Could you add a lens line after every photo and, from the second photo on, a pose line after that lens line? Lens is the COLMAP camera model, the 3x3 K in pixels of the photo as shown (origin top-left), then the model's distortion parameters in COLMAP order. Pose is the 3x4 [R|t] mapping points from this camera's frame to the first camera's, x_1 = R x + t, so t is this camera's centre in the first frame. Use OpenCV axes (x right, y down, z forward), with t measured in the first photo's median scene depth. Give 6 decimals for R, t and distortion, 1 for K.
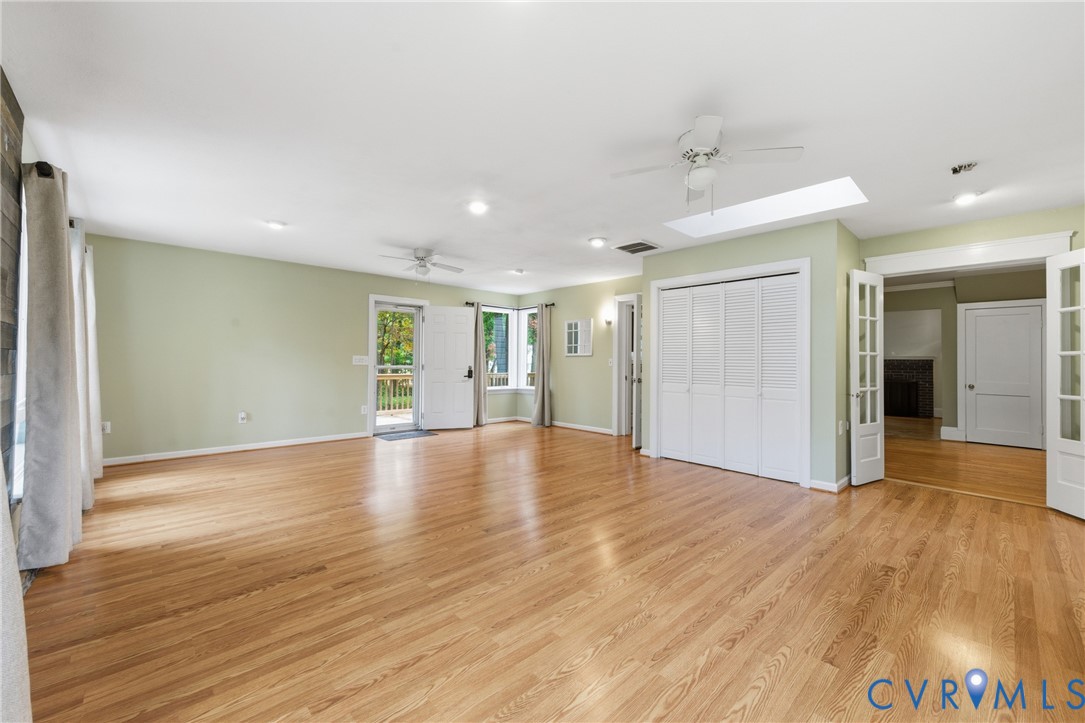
lens RADIAL K [[430.9, 0, 547.3], [0, 430.9, 363.5], [0, 0, 1]] dist [0.006835, -0.000583]
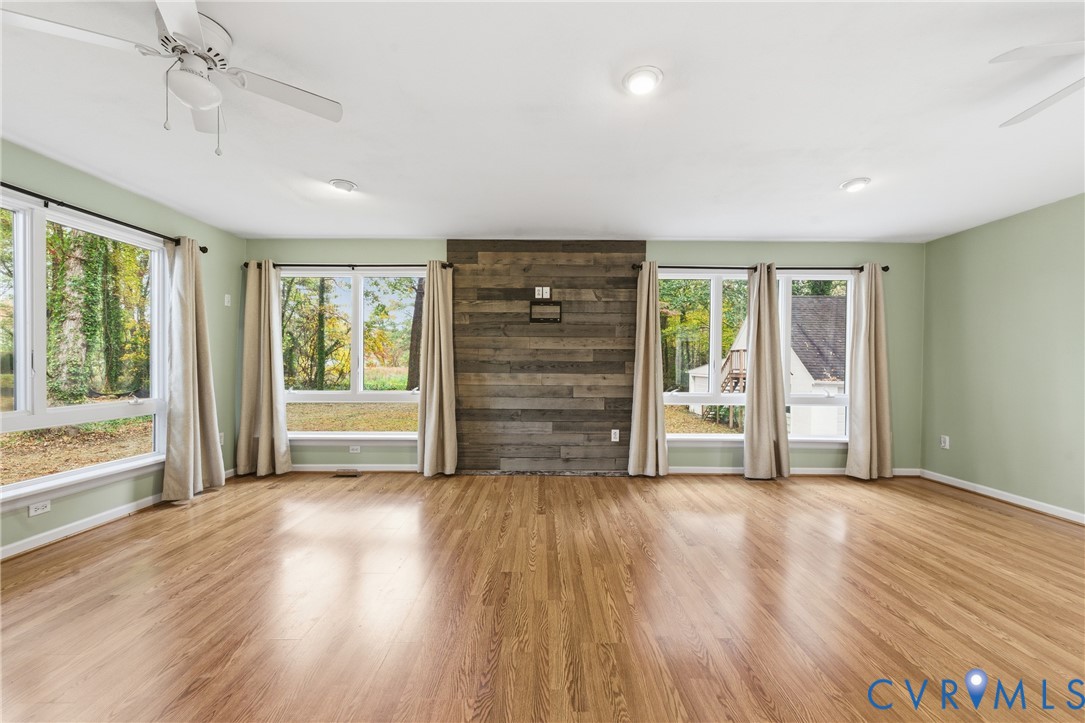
lens RADIAL K [[430.9, 0, 547.3], [0, 430.9, 363.5], [0, 0, 1]] dist [0.006835, -0.000583]
pose [[-0.684676, -0.013424, -0.728724, 0.491450], [-0.013477, 0.999893, -0.005757, -0.009974], [0.728723, 0.005880, -0.684783, 1.941098]]
